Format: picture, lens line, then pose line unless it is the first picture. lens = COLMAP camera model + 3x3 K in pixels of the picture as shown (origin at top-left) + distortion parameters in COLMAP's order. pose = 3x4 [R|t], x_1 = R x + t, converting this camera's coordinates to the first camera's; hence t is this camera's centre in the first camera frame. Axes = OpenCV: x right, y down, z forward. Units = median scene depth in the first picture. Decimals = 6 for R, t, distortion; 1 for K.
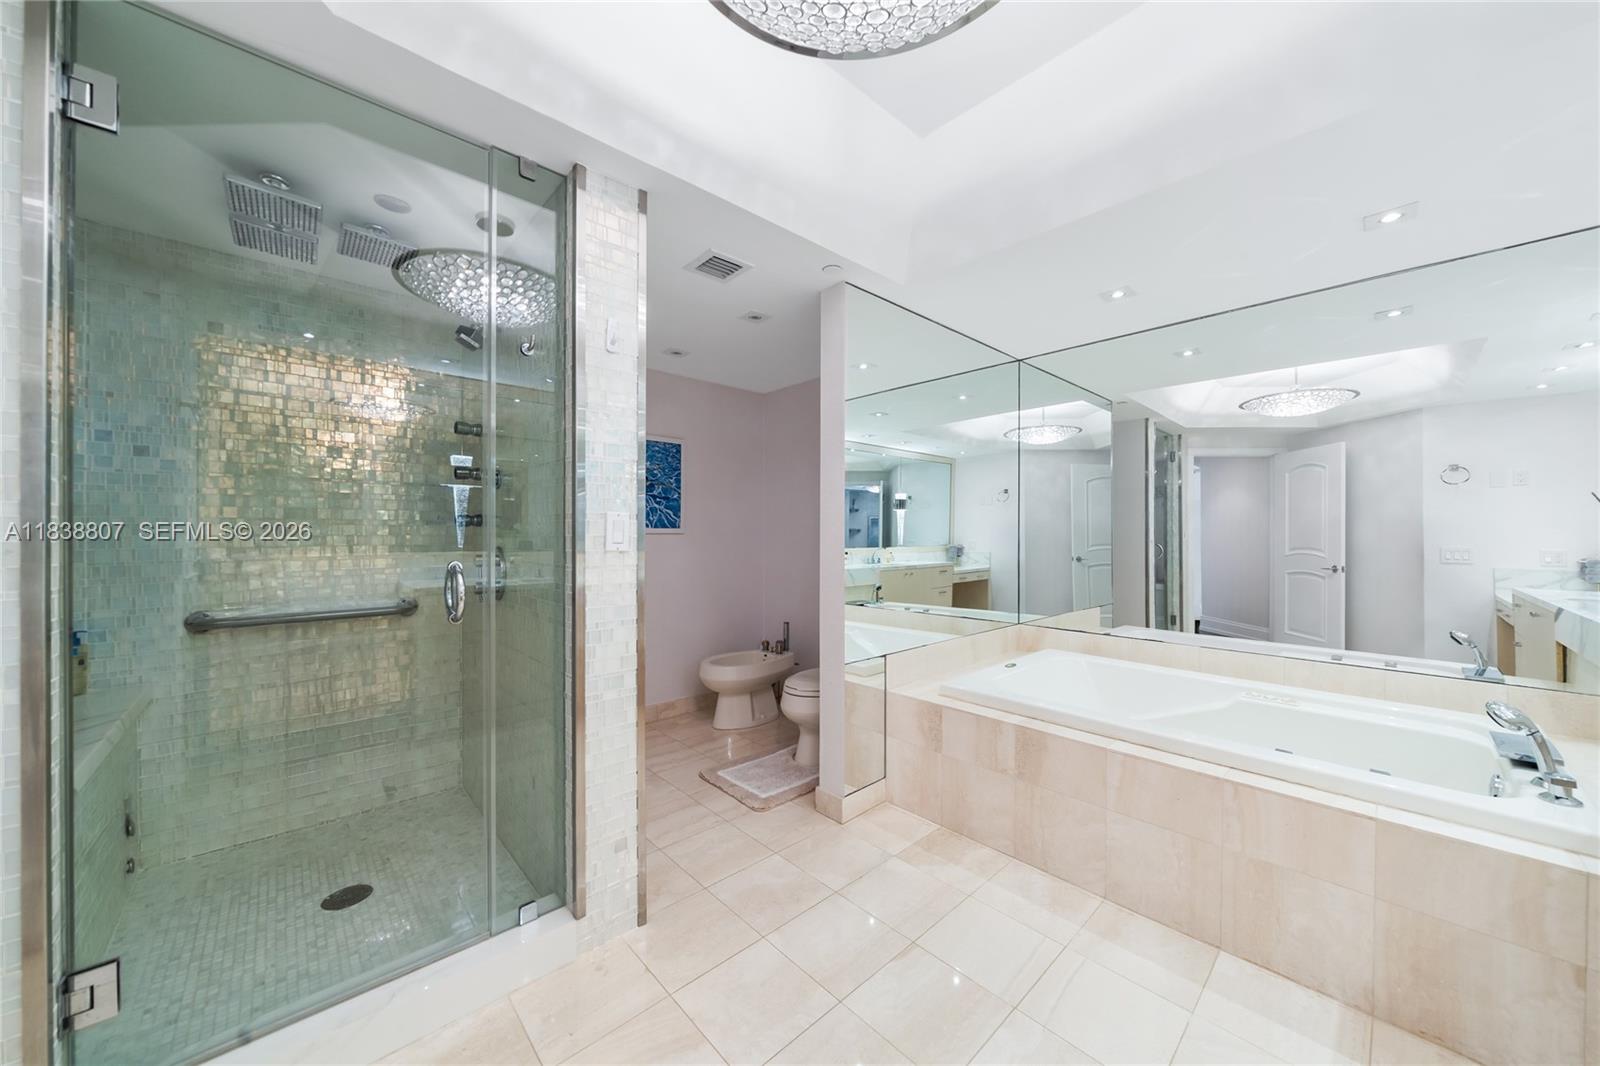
lens RADIAL K [[555.4, 0, 801.3], [0, 555.4, 537.0], [0, 0, 1]] dist [0.000736, -0.000038]
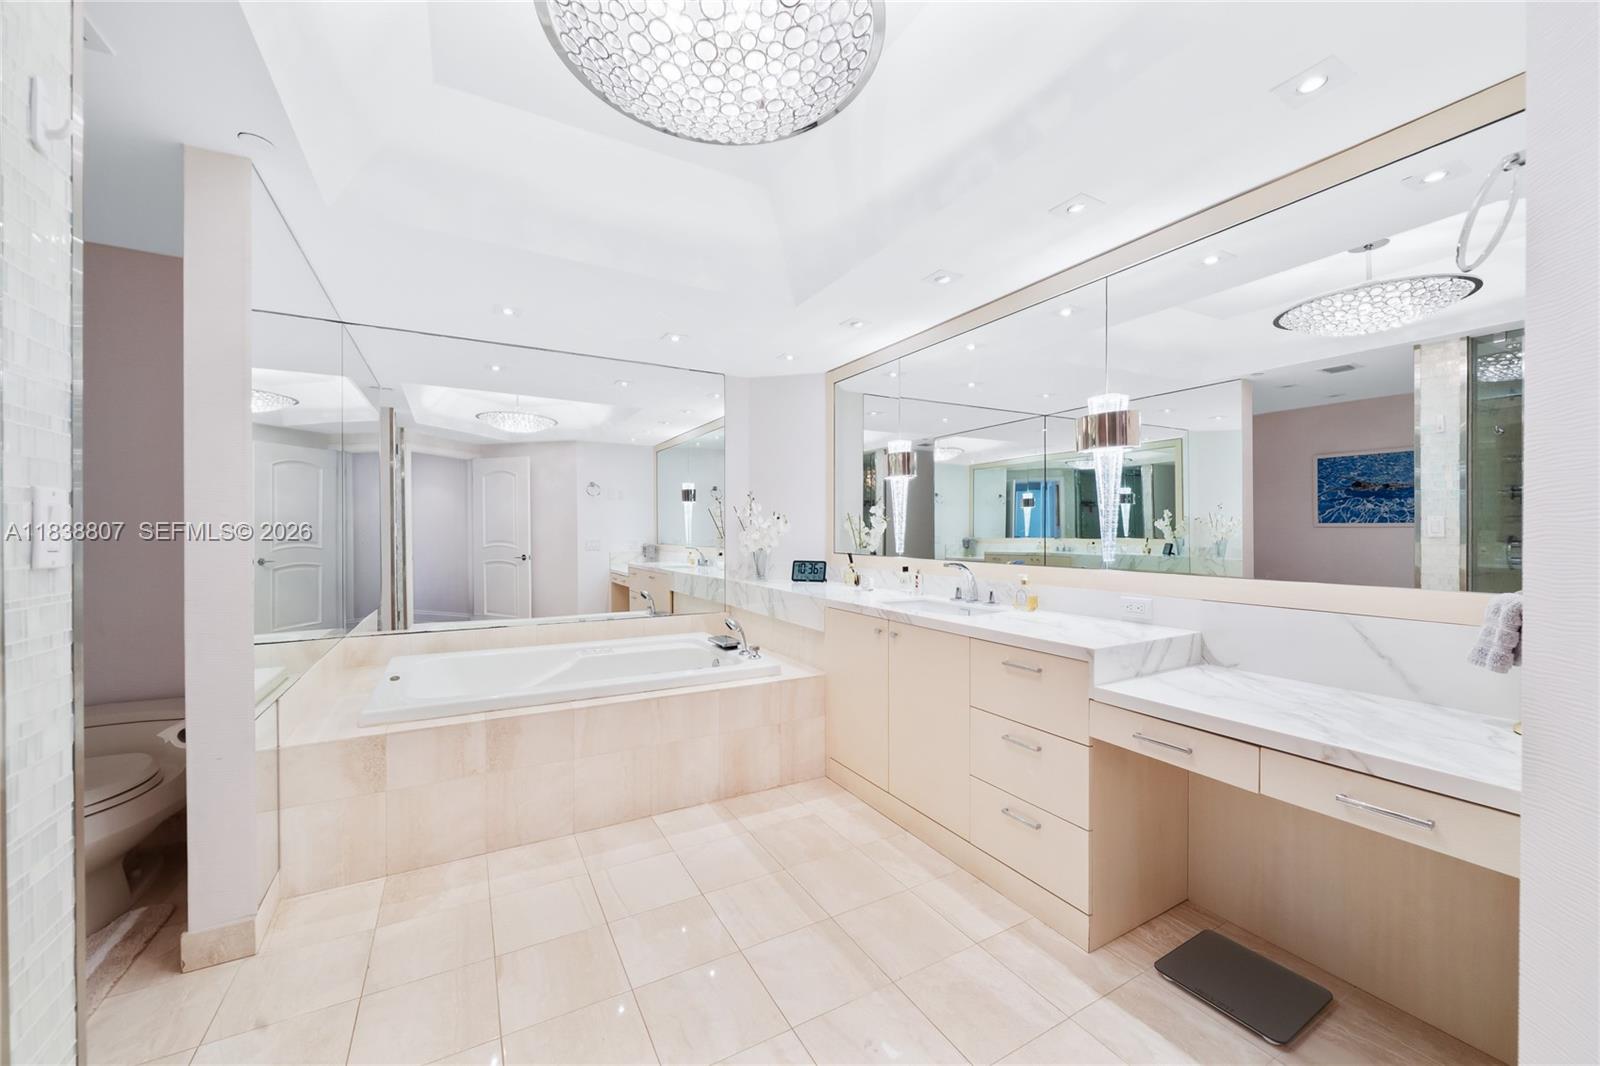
lens RADIAL K [[603.0, 0, 799.0], [0, 603.0, 531.4], [0, 0, 1]] dist [-0.000724, -0.000125]
pose [[0.244190, -0.002167, 0.969725, -0.469252], [0.004711, 0.999988, 0.001048, -0.000878], [-0.969716, 0.004312, 0.244197, 0.164755]]
